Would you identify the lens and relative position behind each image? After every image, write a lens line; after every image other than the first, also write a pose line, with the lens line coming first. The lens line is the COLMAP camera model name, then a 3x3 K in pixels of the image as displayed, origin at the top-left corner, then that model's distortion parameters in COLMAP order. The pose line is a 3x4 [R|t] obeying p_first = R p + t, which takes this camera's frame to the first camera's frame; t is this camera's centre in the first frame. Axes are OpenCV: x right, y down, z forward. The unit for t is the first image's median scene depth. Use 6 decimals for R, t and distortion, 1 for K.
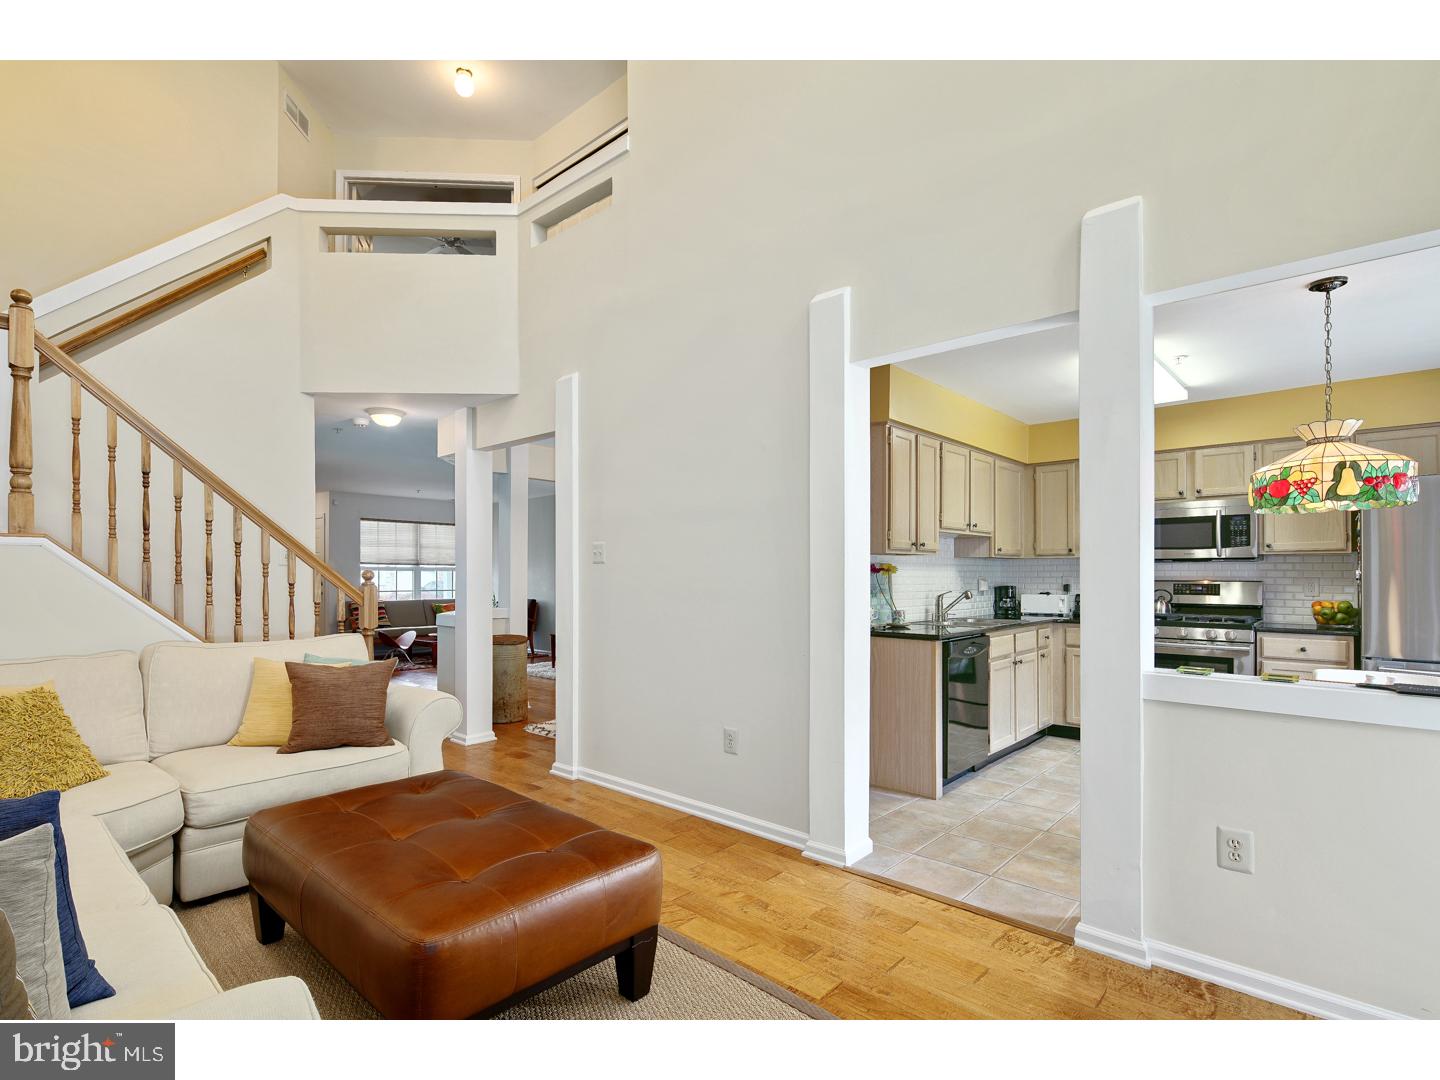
lens RADIAL K [[714.5, 0, 717.4], [0, 714.5, 565.7], [0, 0, 1]] dist [-0.000273, -0.000472]
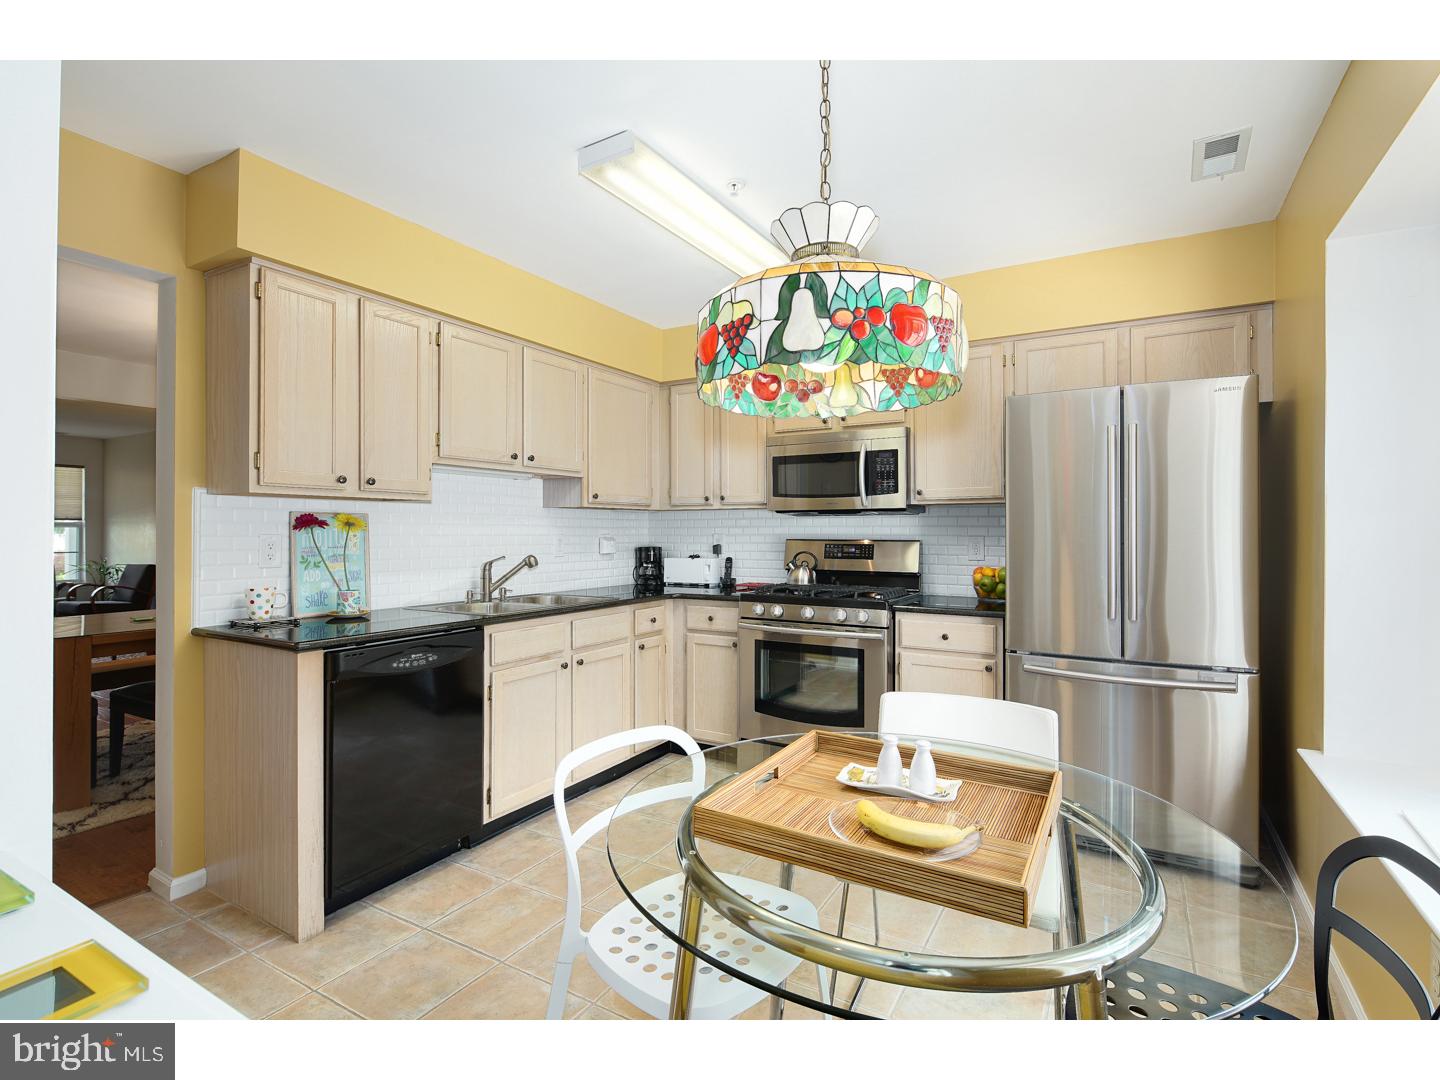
lens RADIAL K [[712.6, 0, 715.5], [0, 712.6, 523.3], [0, 0, 1]] dist [0.000828, -0.000387]
pose [[0.977705, 0.001303, 0.209979, 0.410561], [-0.001492, 0.999999, 0.000741, 0.003593], [-0.209978, -0.001037, 0.977706, 0.324804]]
